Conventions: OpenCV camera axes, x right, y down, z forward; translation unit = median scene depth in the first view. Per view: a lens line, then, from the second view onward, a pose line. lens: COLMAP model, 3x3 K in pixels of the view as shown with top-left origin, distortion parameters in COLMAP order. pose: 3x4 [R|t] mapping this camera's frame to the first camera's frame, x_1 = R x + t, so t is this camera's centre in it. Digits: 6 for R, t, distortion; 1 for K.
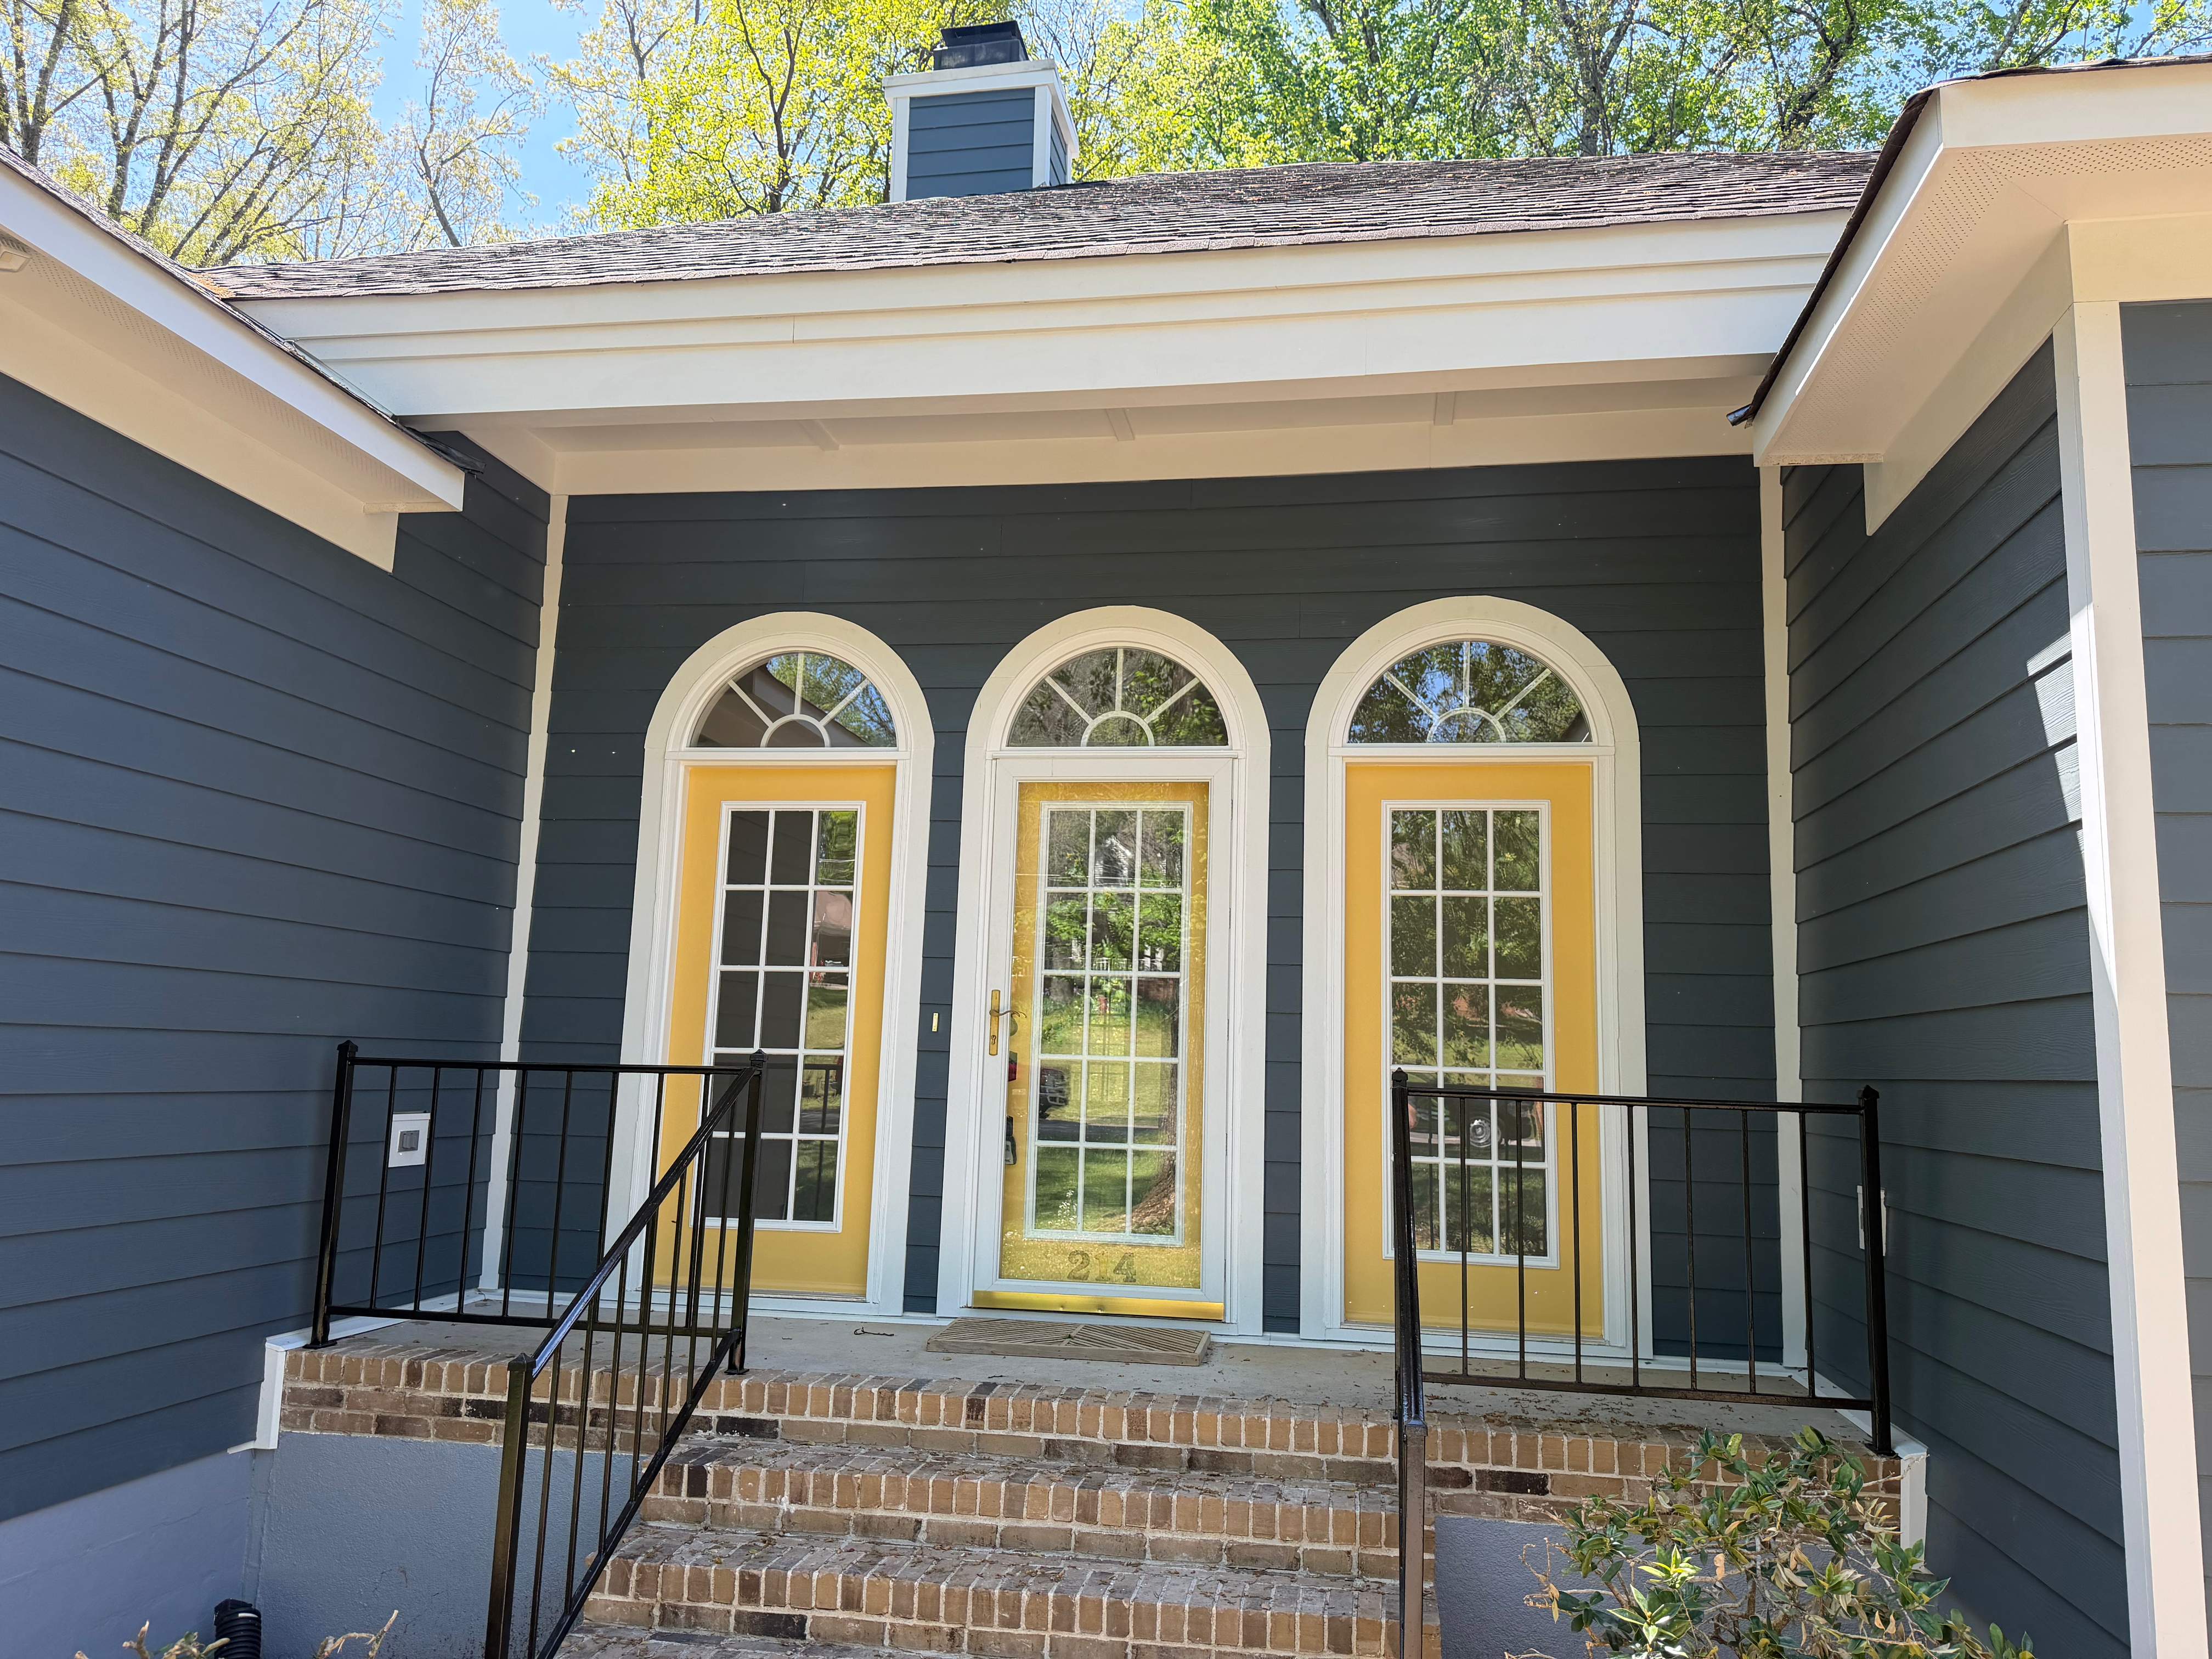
lens RADIAL K [[1616.4, 0, 1139.3], [0, 1616.4, 835.4], [0, 0, 1]] dist [0.010436, 0.006177]
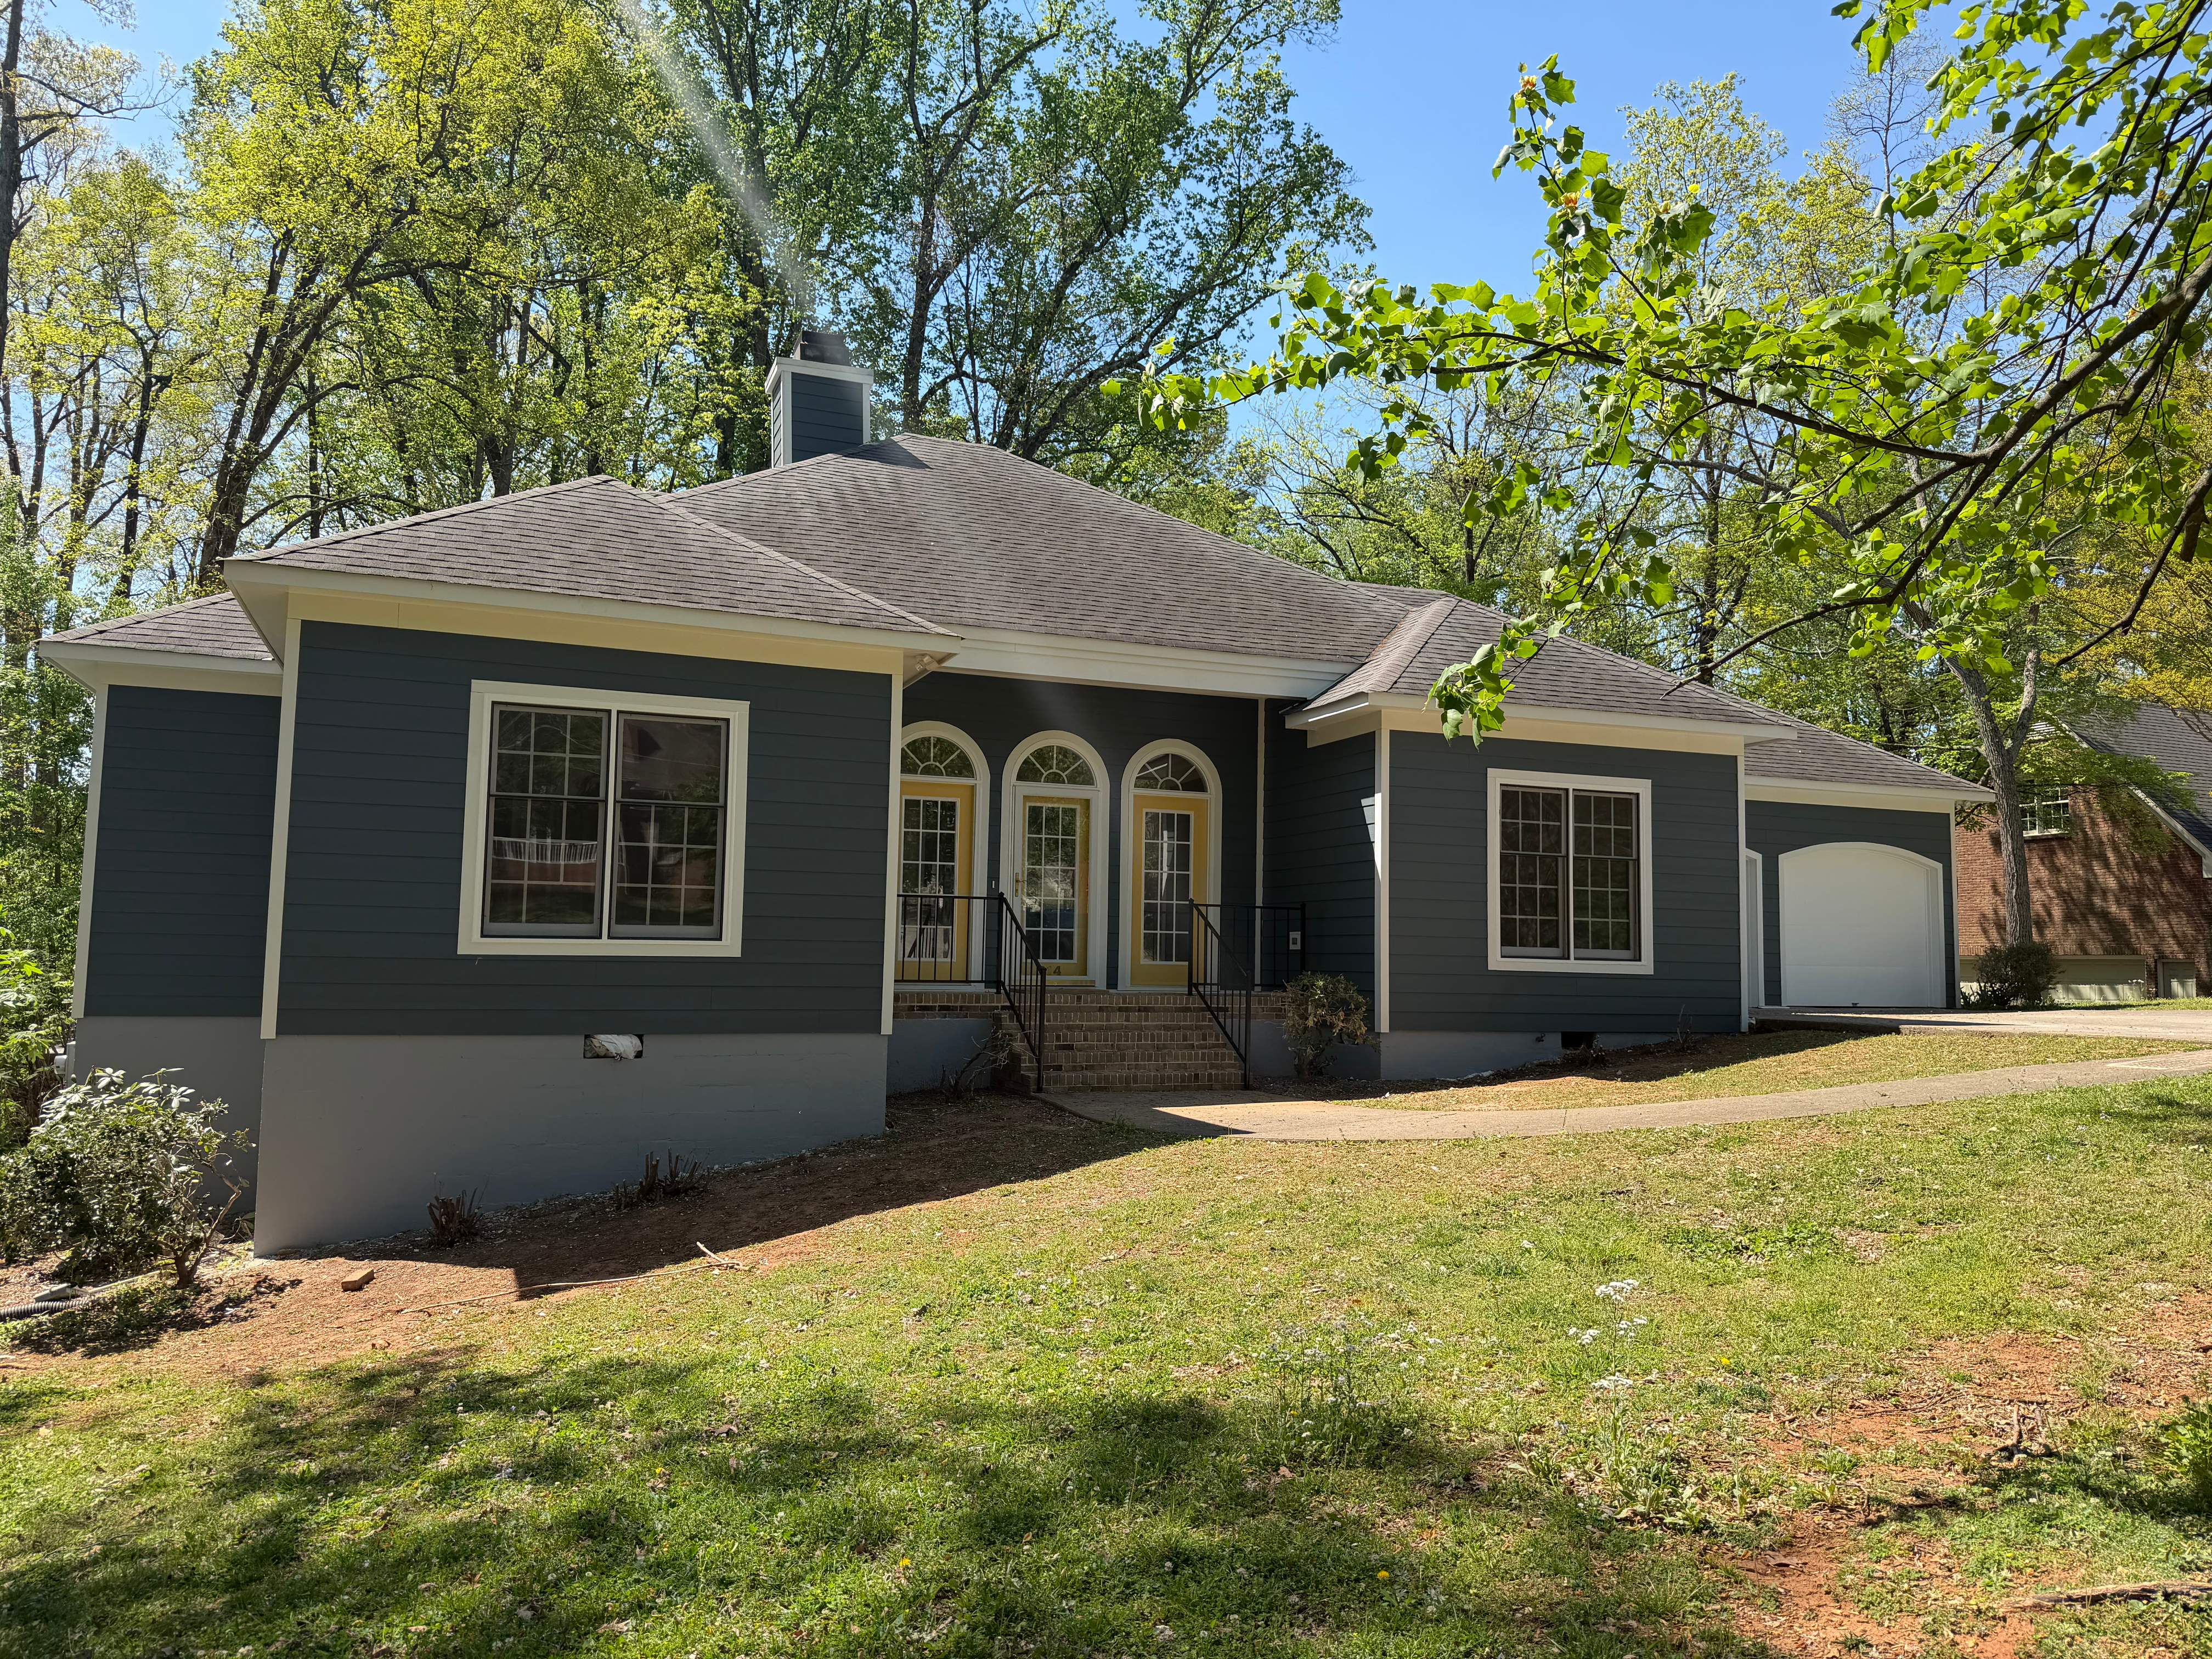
lens RADIAL K [[1564.5, 0, 1106.0], [0, 1564.5, 829.5], [0, 0, 1]] dist [0.140032, 0.000164]
pose [[0.849327, 0.025960, 0.527228, -1.338544], [-0.066475, 0.996098, 0.058041, -0.136739], [-0.523664, -0.084344, 0.847739, -1.312209]]
